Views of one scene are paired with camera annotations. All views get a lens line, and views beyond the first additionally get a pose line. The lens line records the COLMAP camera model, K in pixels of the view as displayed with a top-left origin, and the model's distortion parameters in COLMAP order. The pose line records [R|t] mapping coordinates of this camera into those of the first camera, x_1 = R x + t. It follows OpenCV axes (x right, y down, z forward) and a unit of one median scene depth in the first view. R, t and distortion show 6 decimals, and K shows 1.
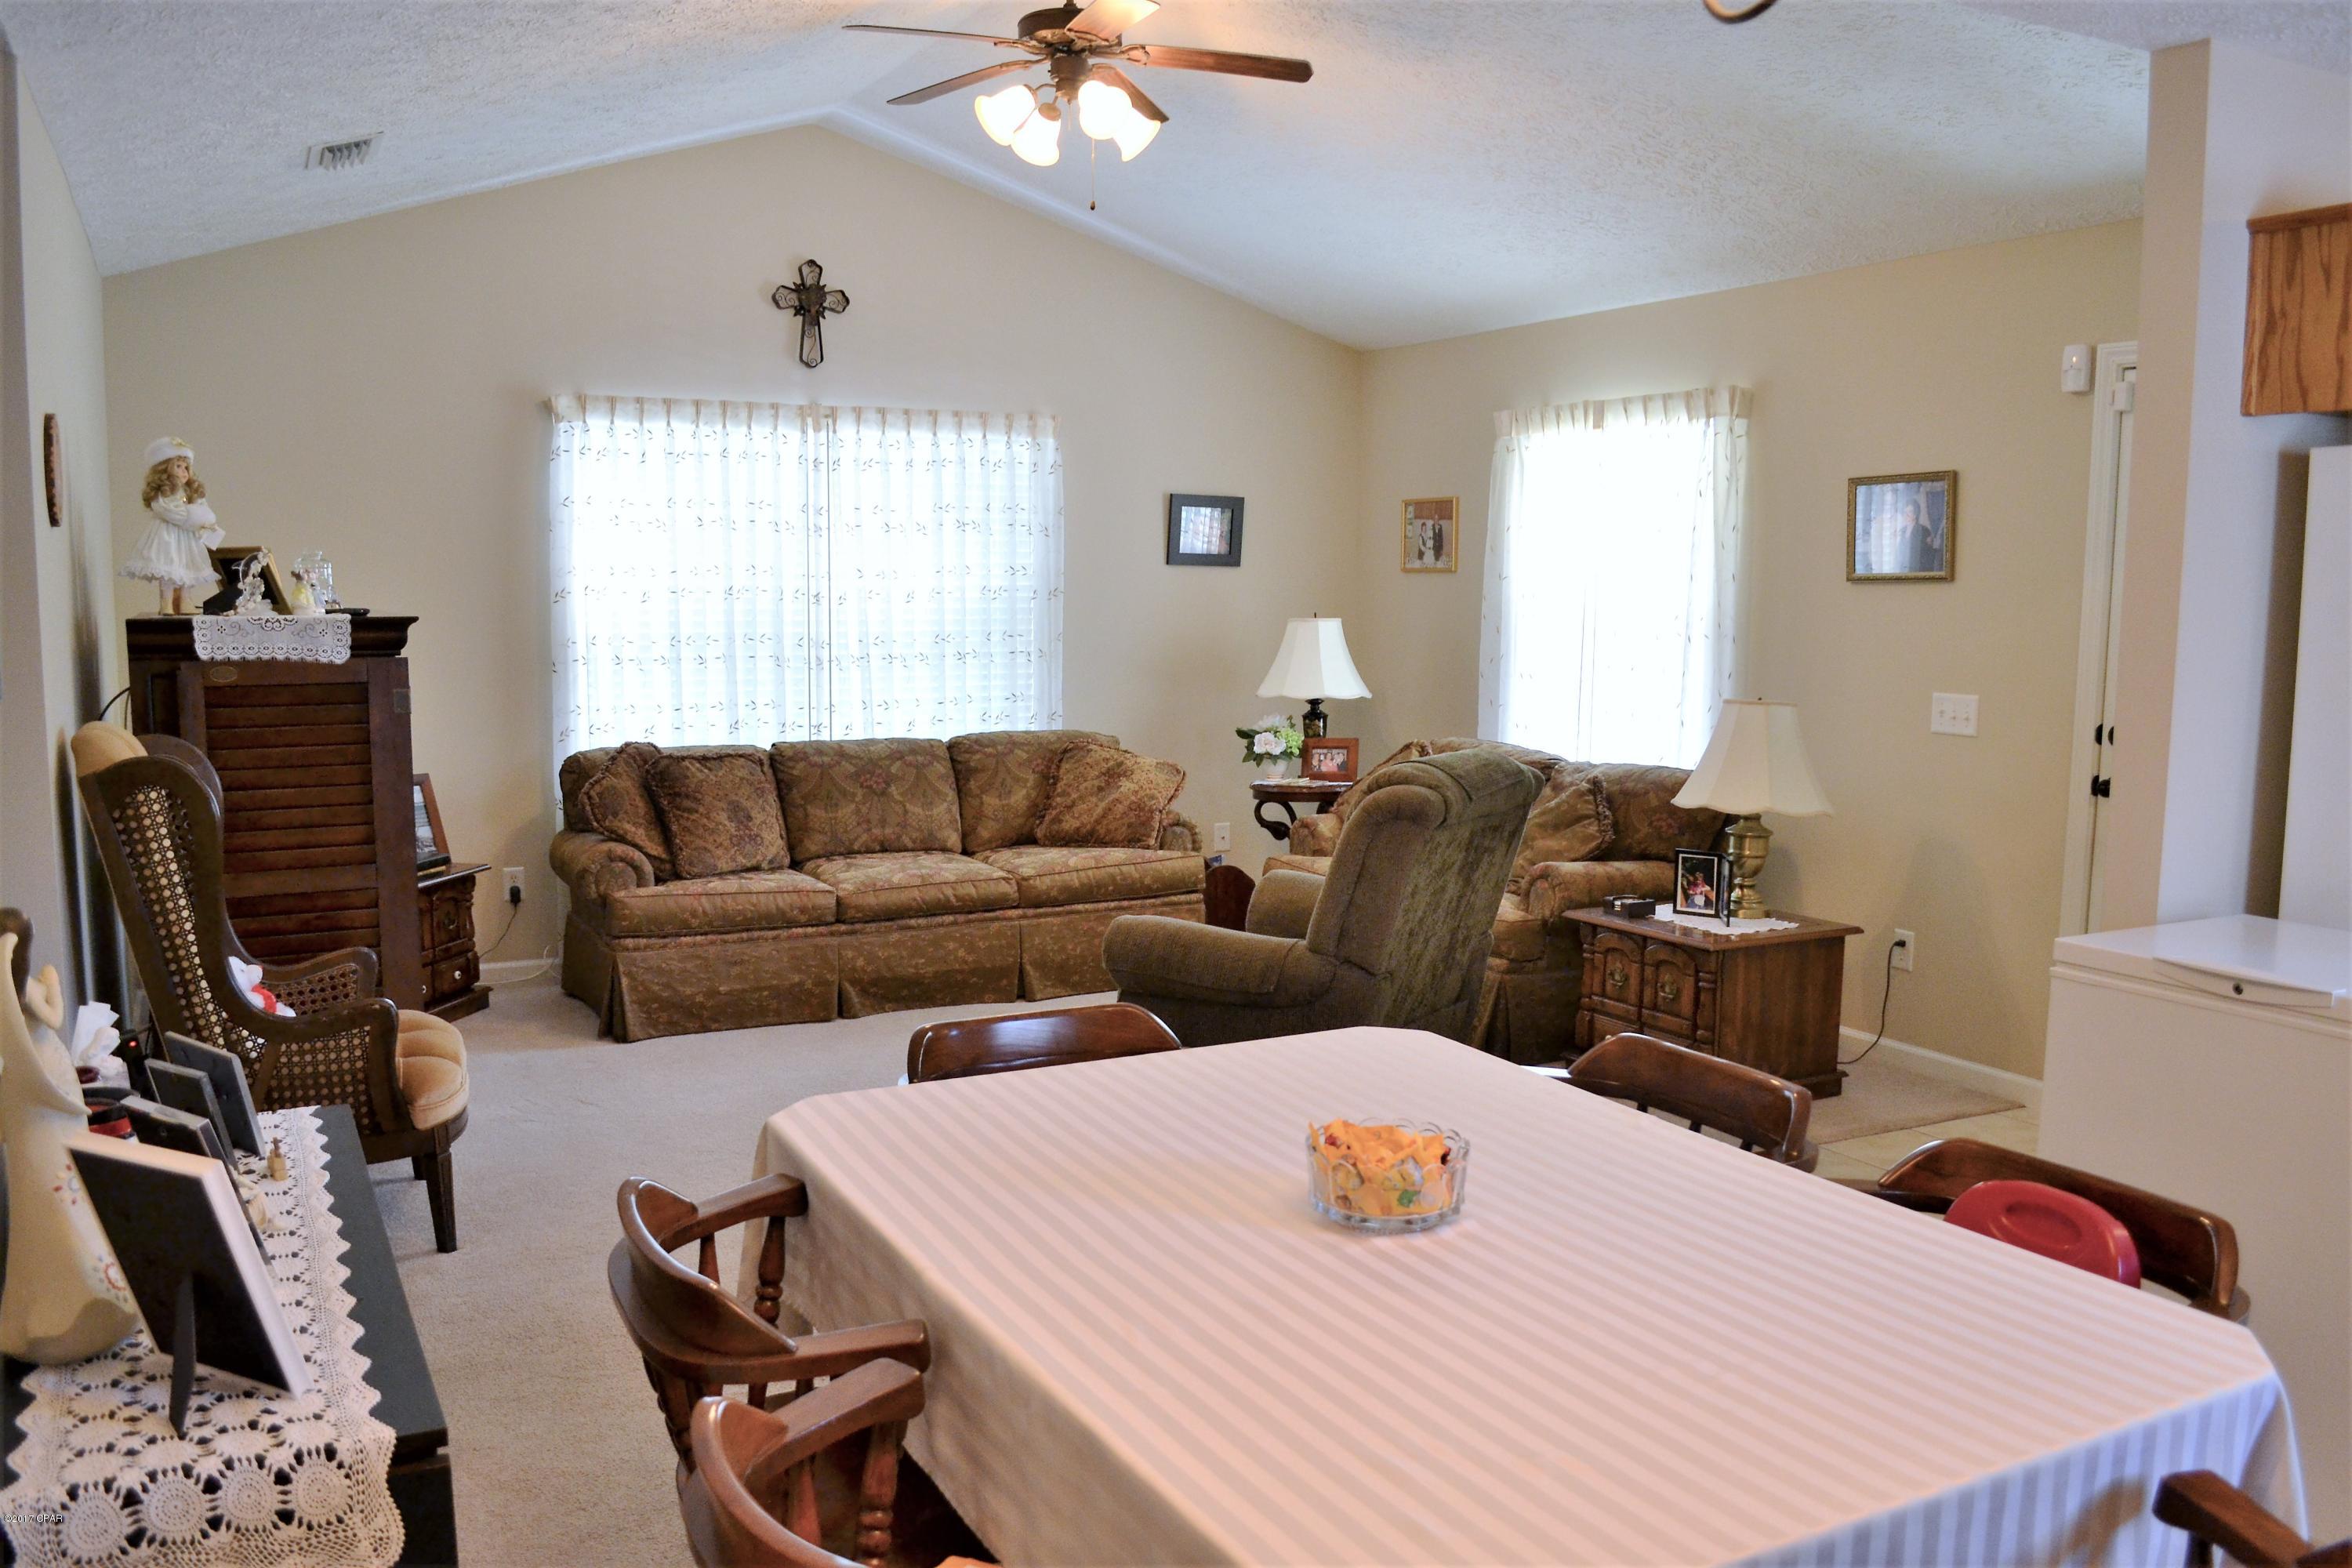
lens RADIAL K [[1876.5, 0, 1169.1], [0, 1876.5, 826.4], [0, 0, 1]] dist [-0.083907, 0.007543]
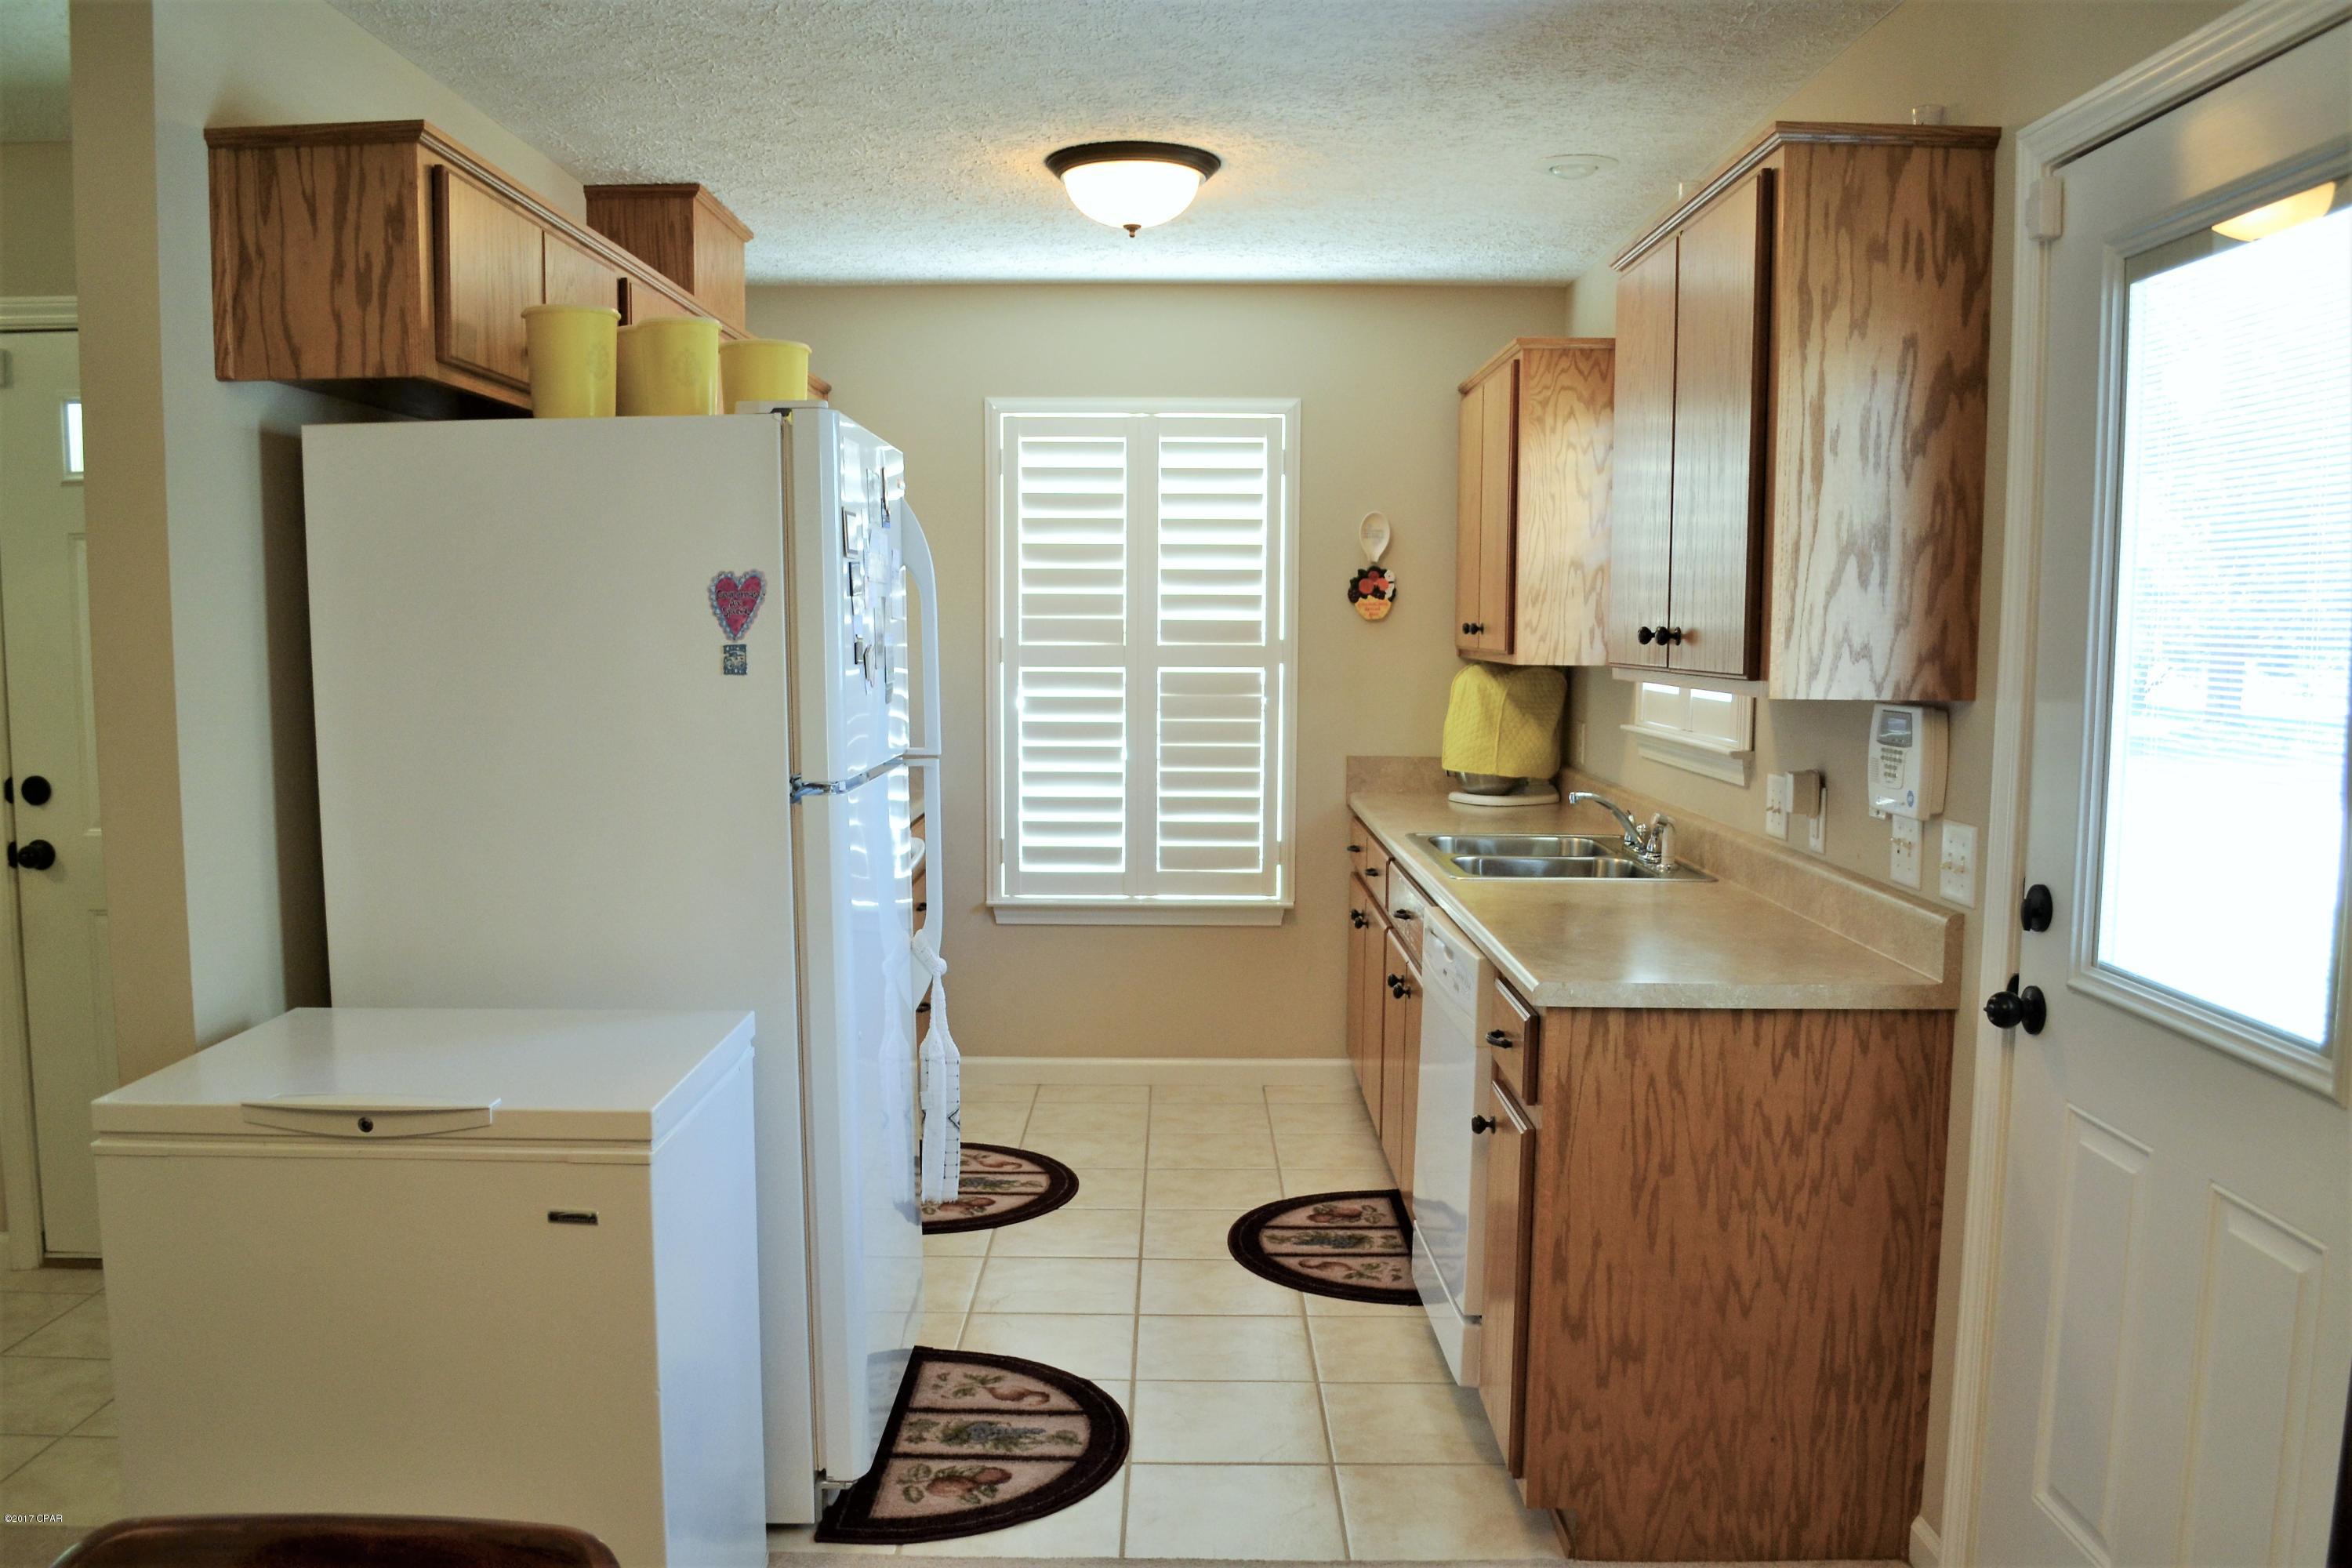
lens RADIAL K [[1889.9, 0, 1168.2], [0, 1889.9, 823.7], [0, 0, 1]] dist [-0.083695, 0.011499]
pose [[0.466846, -0.099282, 0.878748, 0.034490], [0.115748, 0.991990, 0.050584, -0.014958], [-0.876731, 0.078098, 0.474598, 0.144750]]
